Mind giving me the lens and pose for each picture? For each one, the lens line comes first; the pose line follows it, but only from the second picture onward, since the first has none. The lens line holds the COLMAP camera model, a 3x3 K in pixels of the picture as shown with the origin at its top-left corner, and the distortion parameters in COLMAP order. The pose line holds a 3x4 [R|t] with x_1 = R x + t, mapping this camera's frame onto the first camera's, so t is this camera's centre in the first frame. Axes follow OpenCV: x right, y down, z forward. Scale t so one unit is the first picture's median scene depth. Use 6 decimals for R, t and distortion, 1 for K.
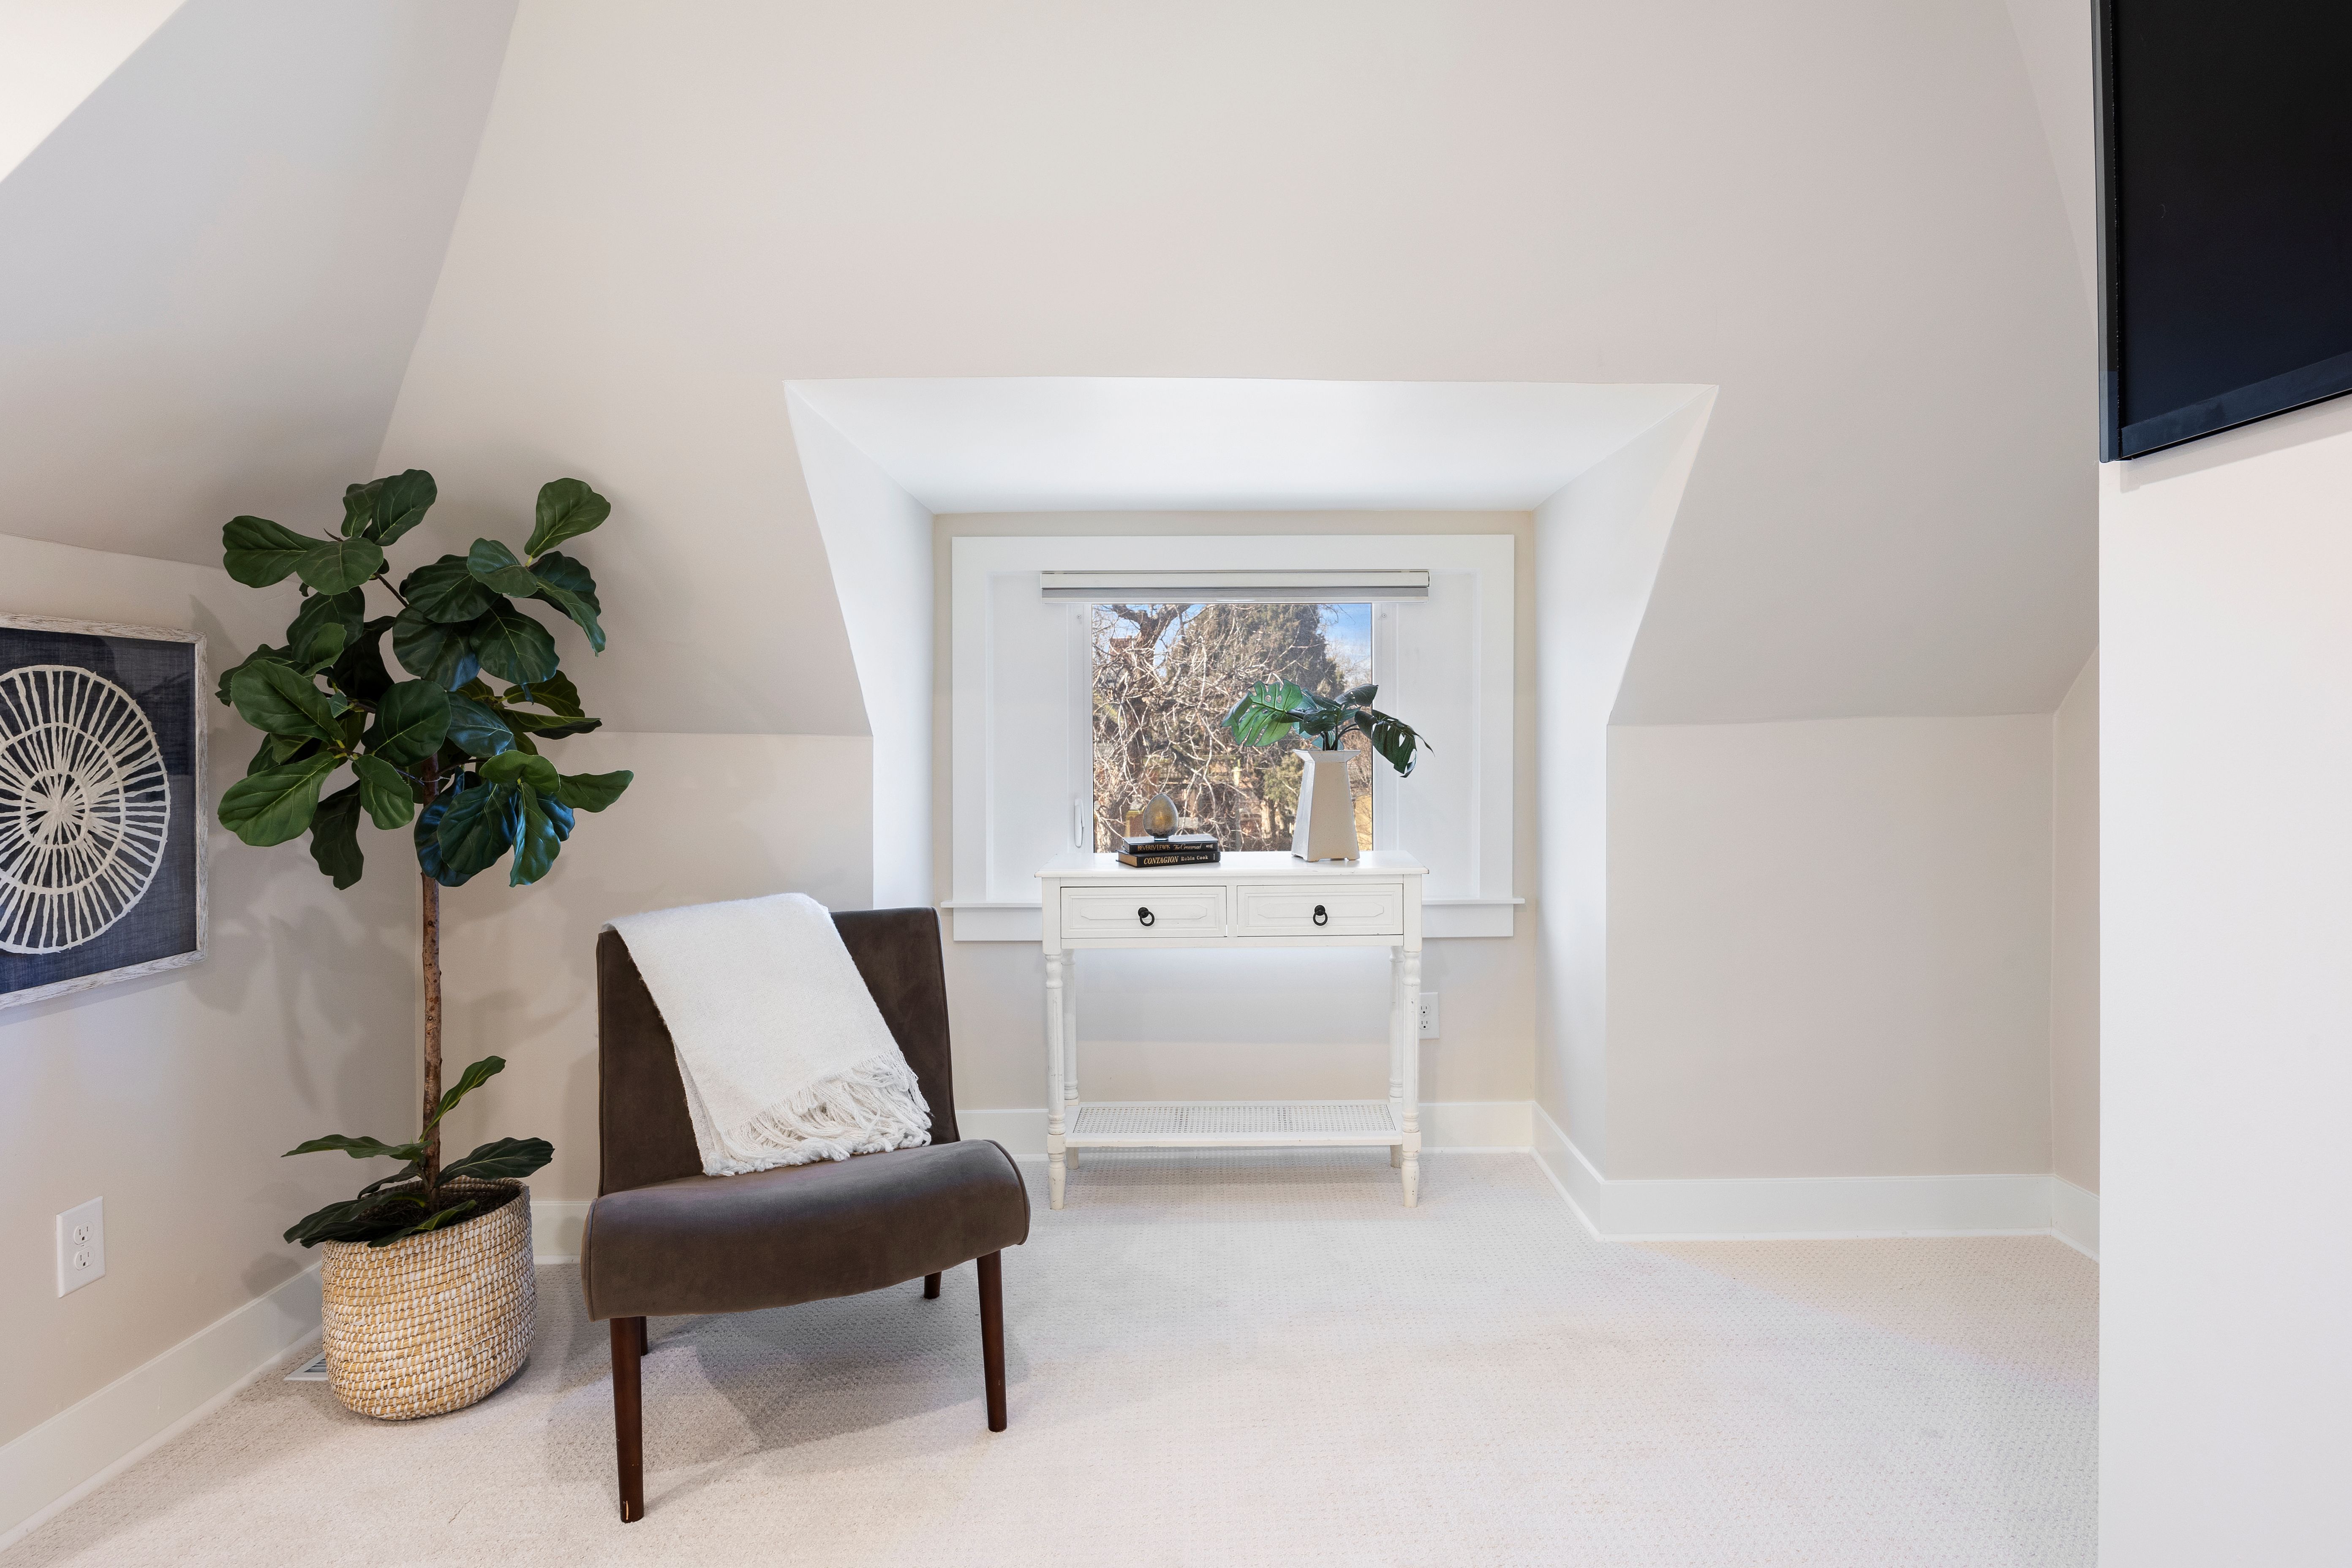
lens RADIAL K [[1301.1, 0, 1237.5], [0, 1301.1, 731.9], [0, 0, 1]] dist [-0.005278, 0.000295]
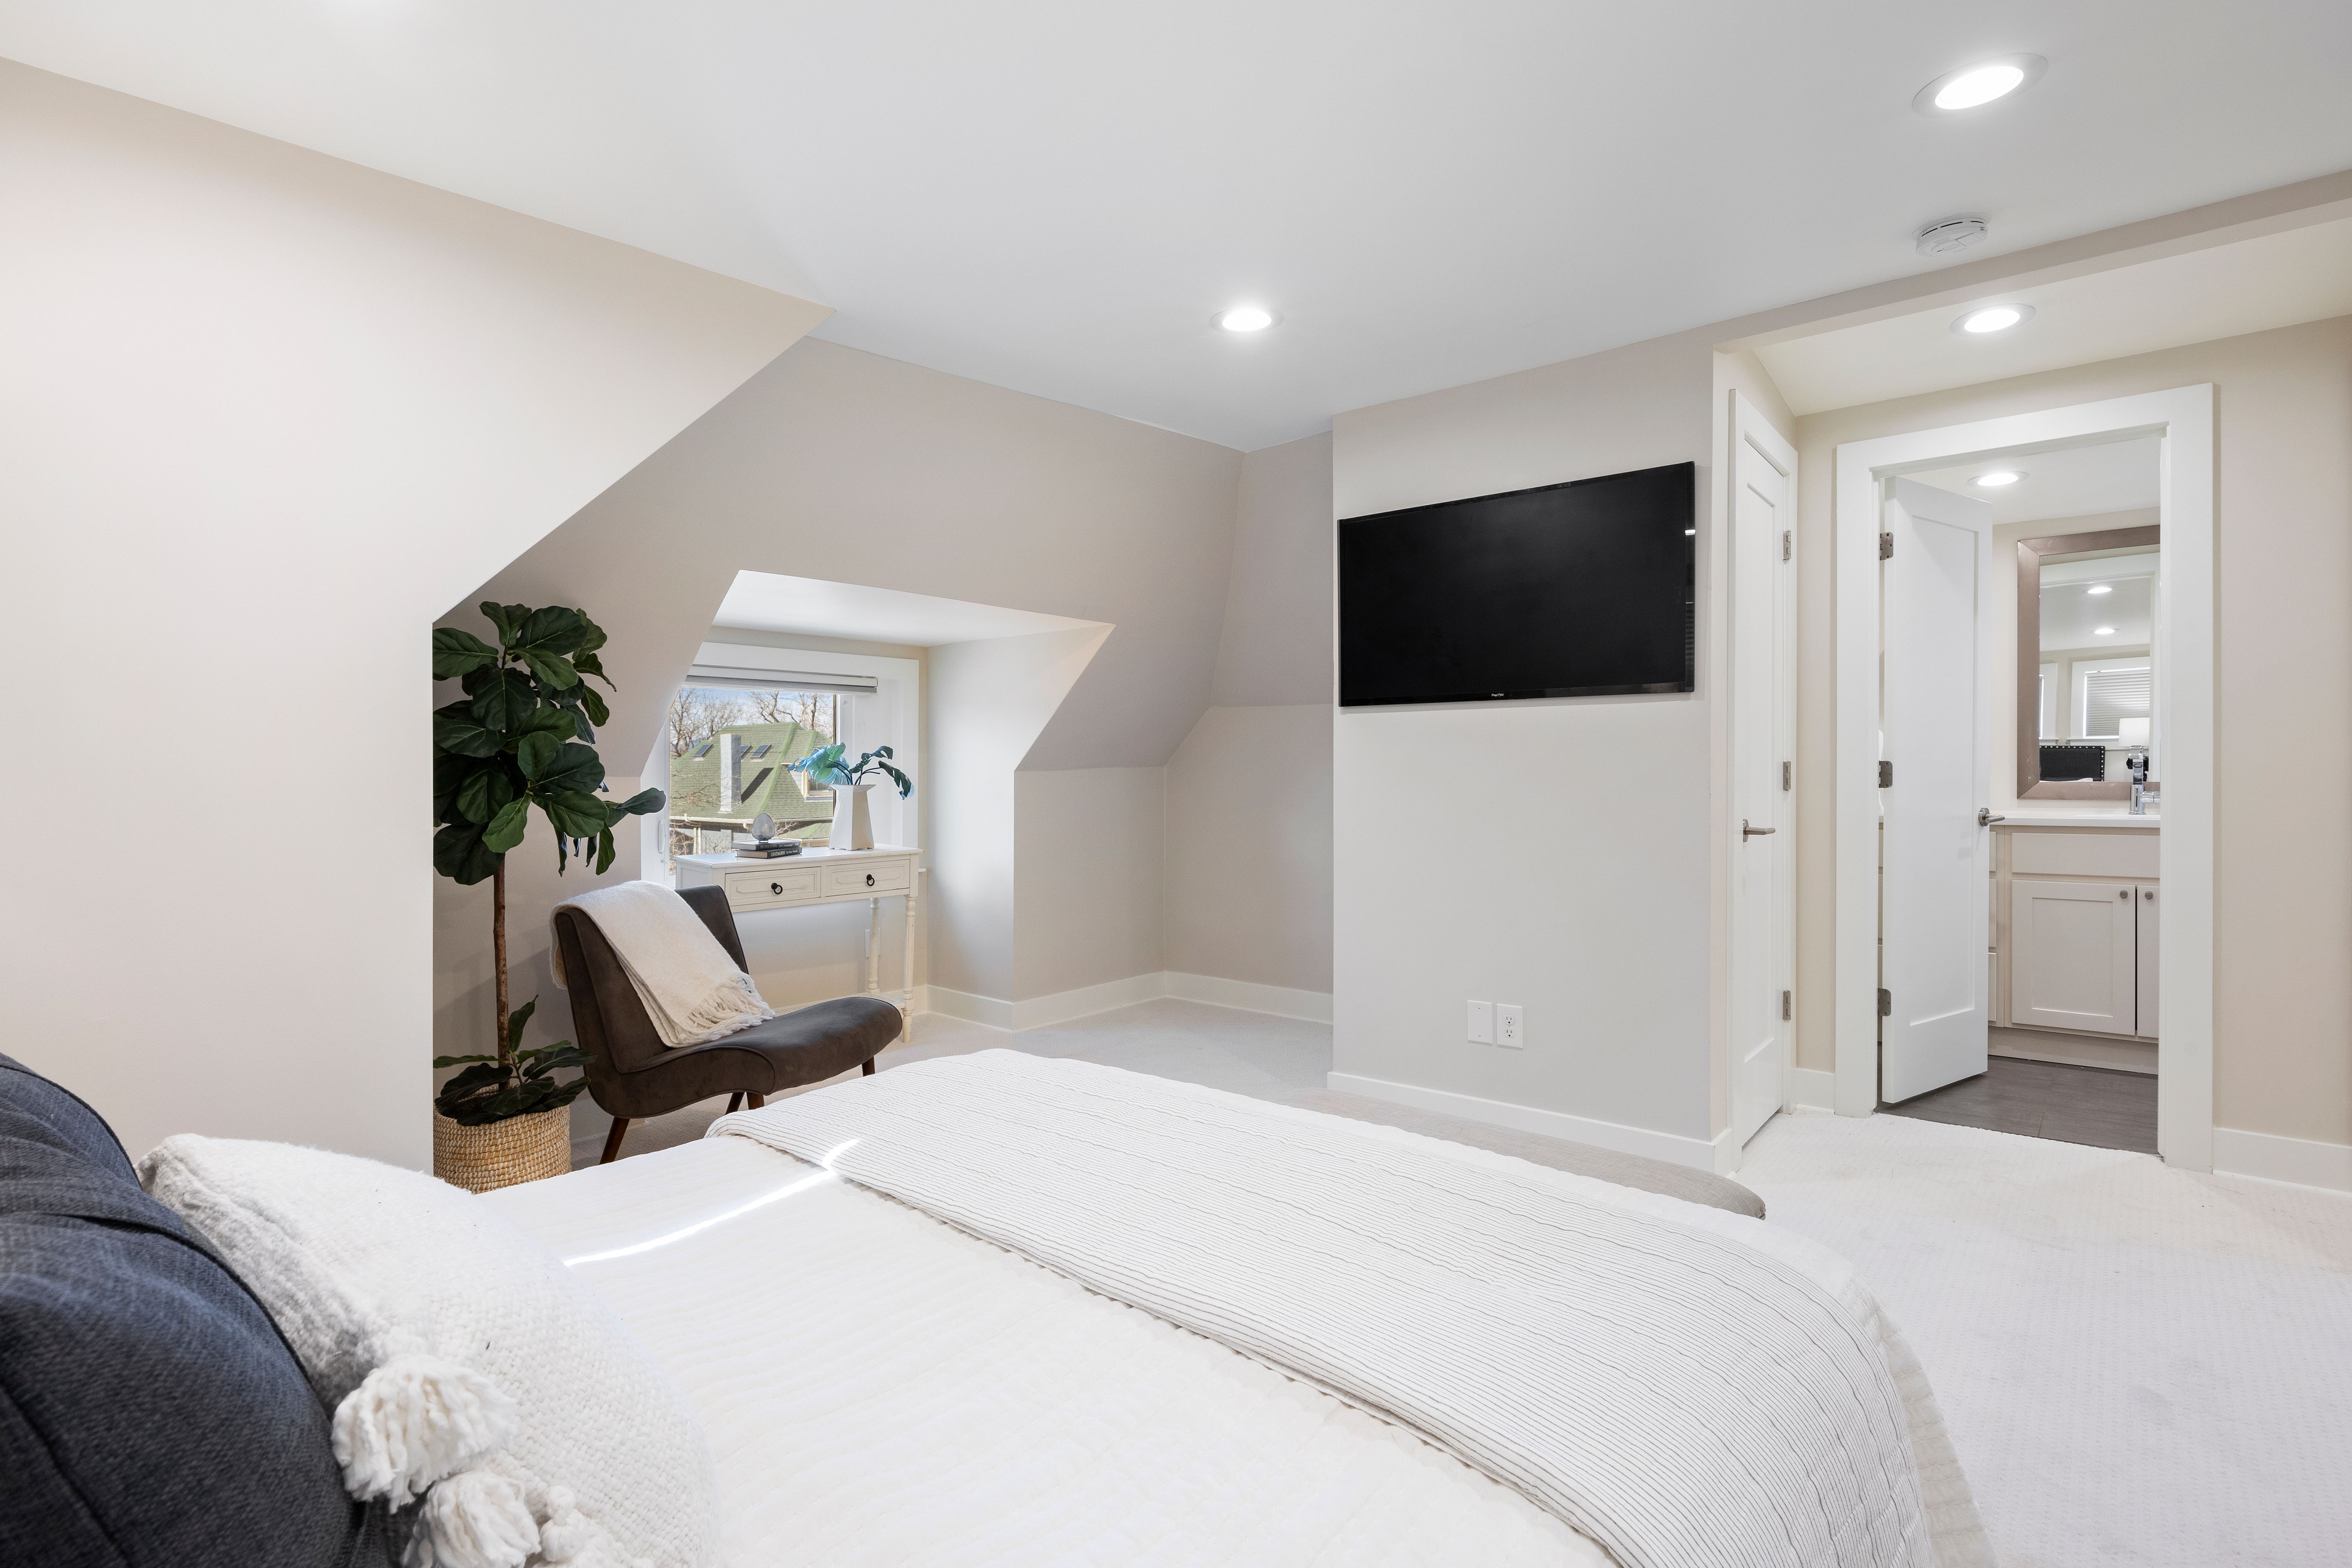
lens RADIAL K [[1139.8, 0, 1176.0], [0, 1139.8, 784.0], [0, 0, 1]] dist [-0.000499, 0.000251]
pose [[0.645332, 0.003848, 0.763892, -1.118208], [-0.014703, 0.999865, 0.007385, -0.005128], [-0.763760, -0.015998, 0.645302, -0.381420]]
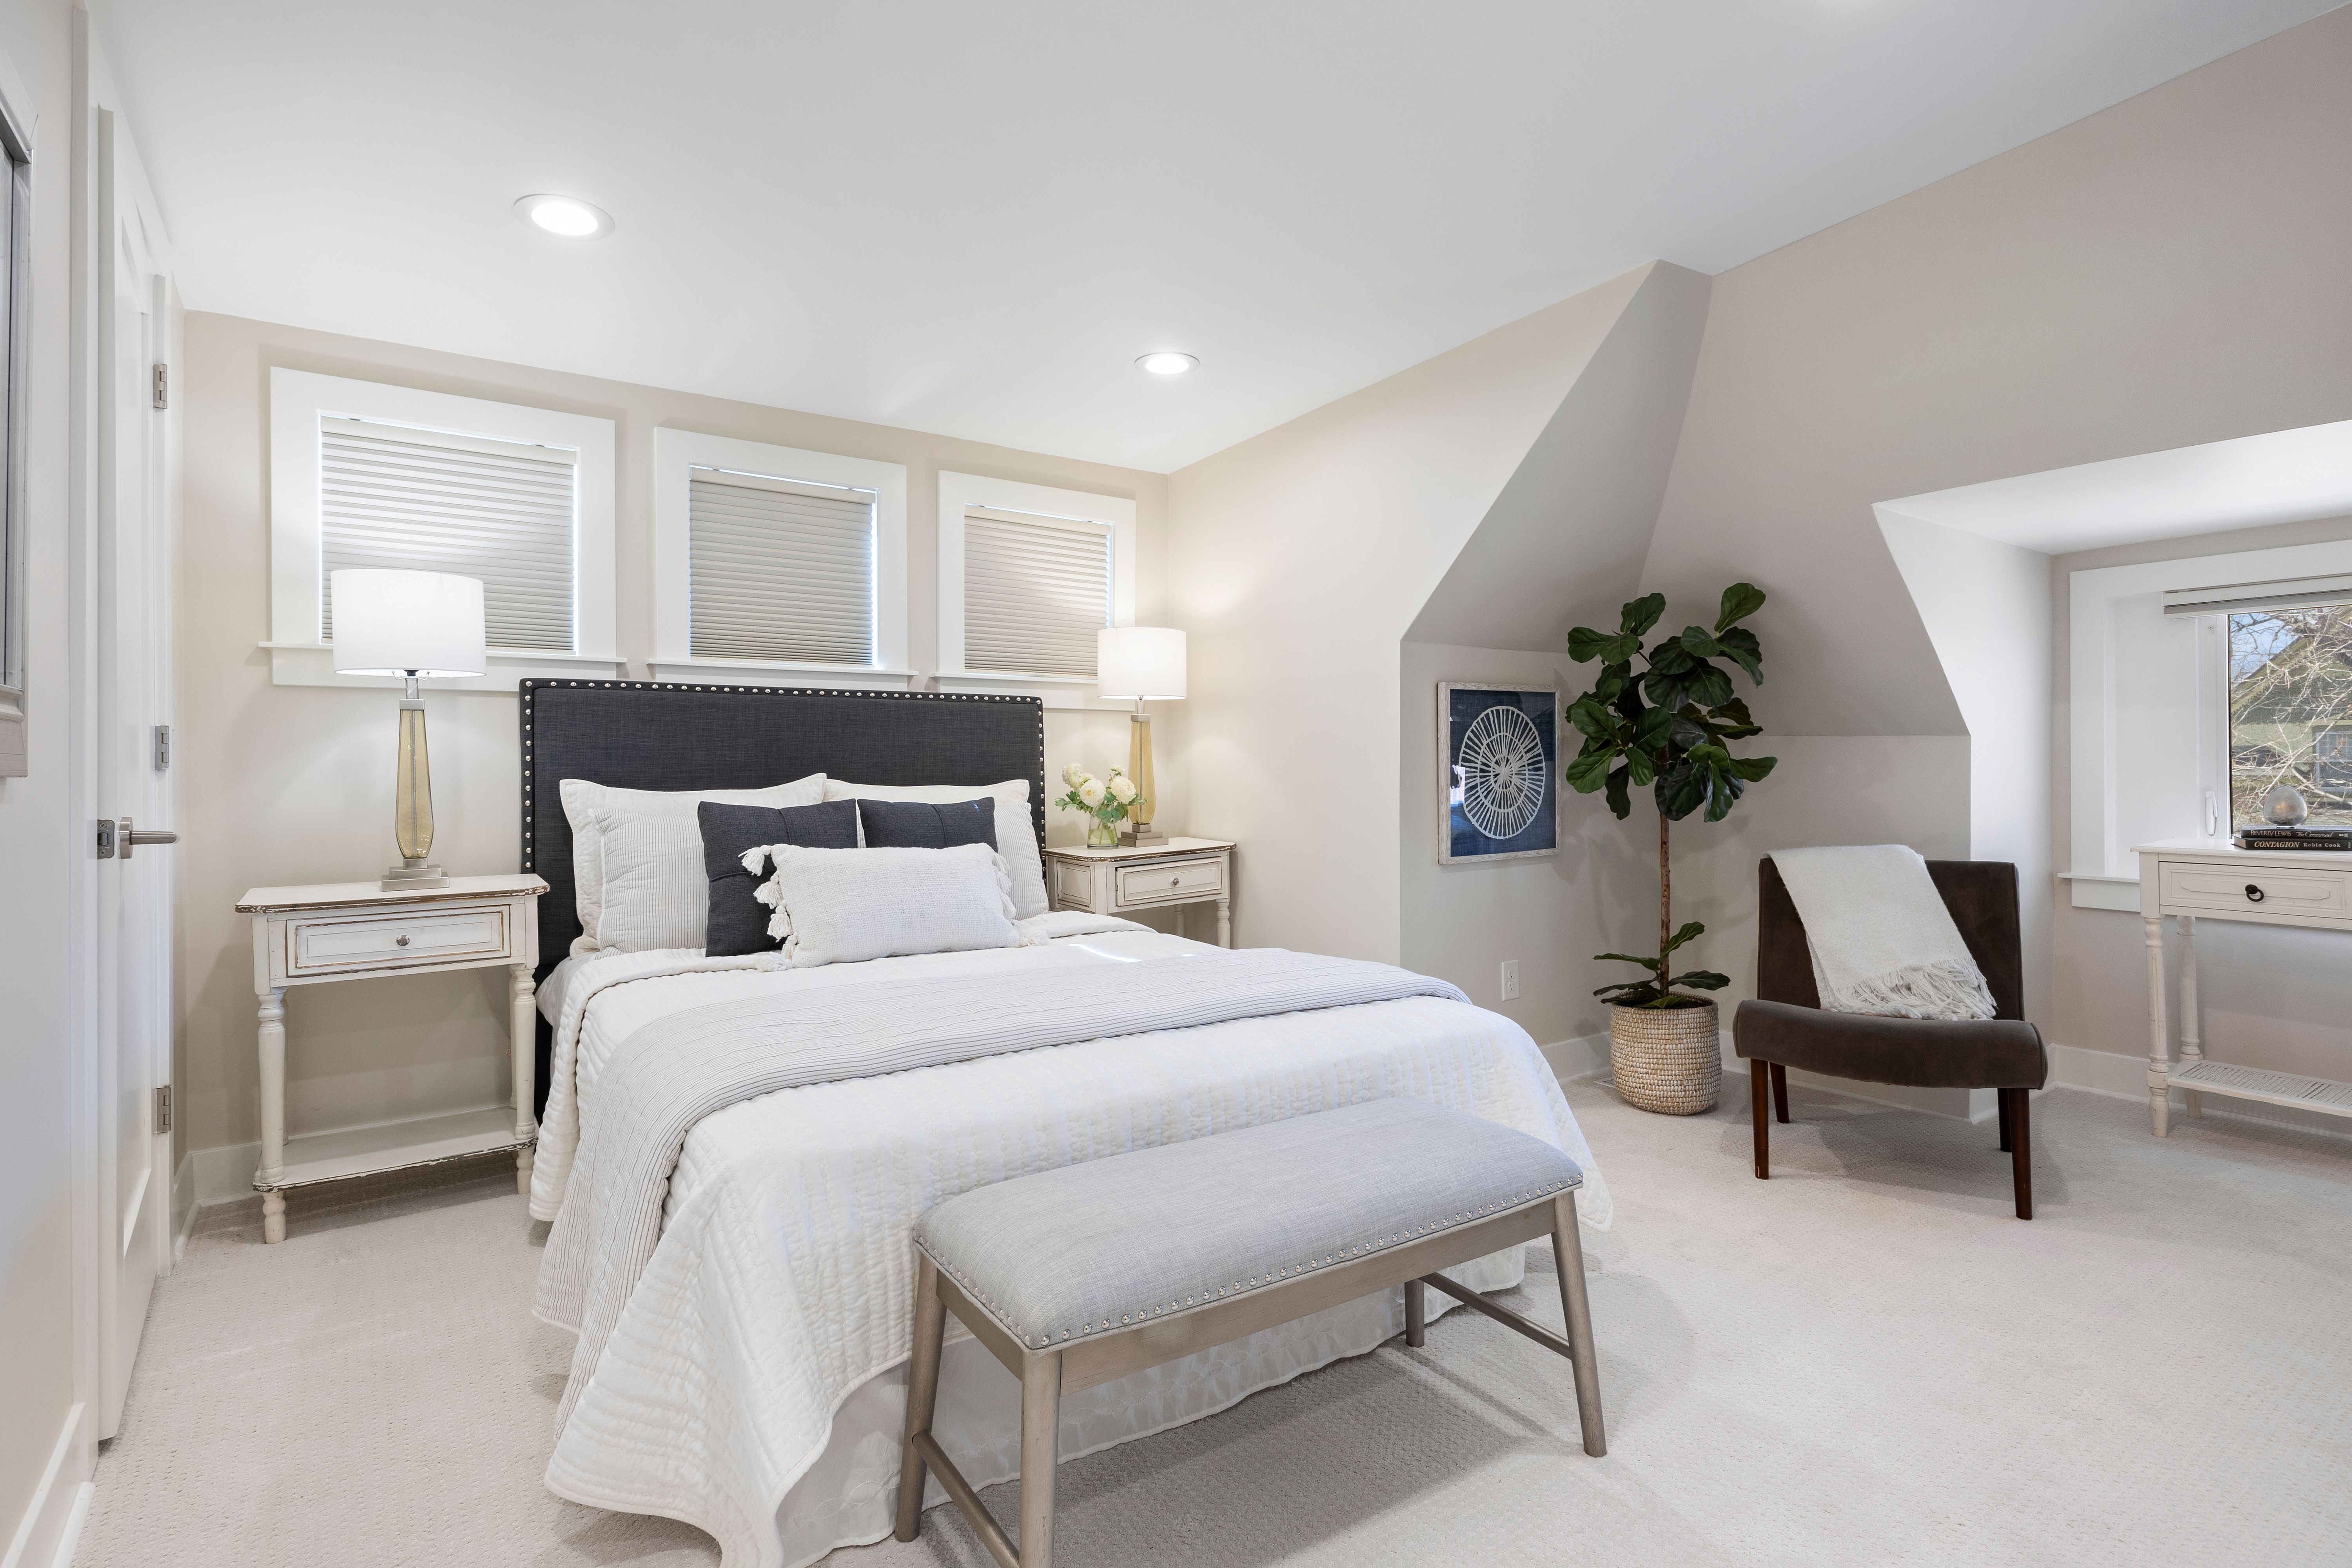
lens RADIAL K [[1139.8, 0, 1176.0], [0, 1139.8, 784.0], [0, 0, 1]] dist [-0.000499, 0.000251]
pose [[0.550374, 0.018016, -0.834724, 0.322839], [0.007236, 0.999627, 0.026346, 0.020735], [0.834887, -0.020541, 0.550038, -0.431453]]
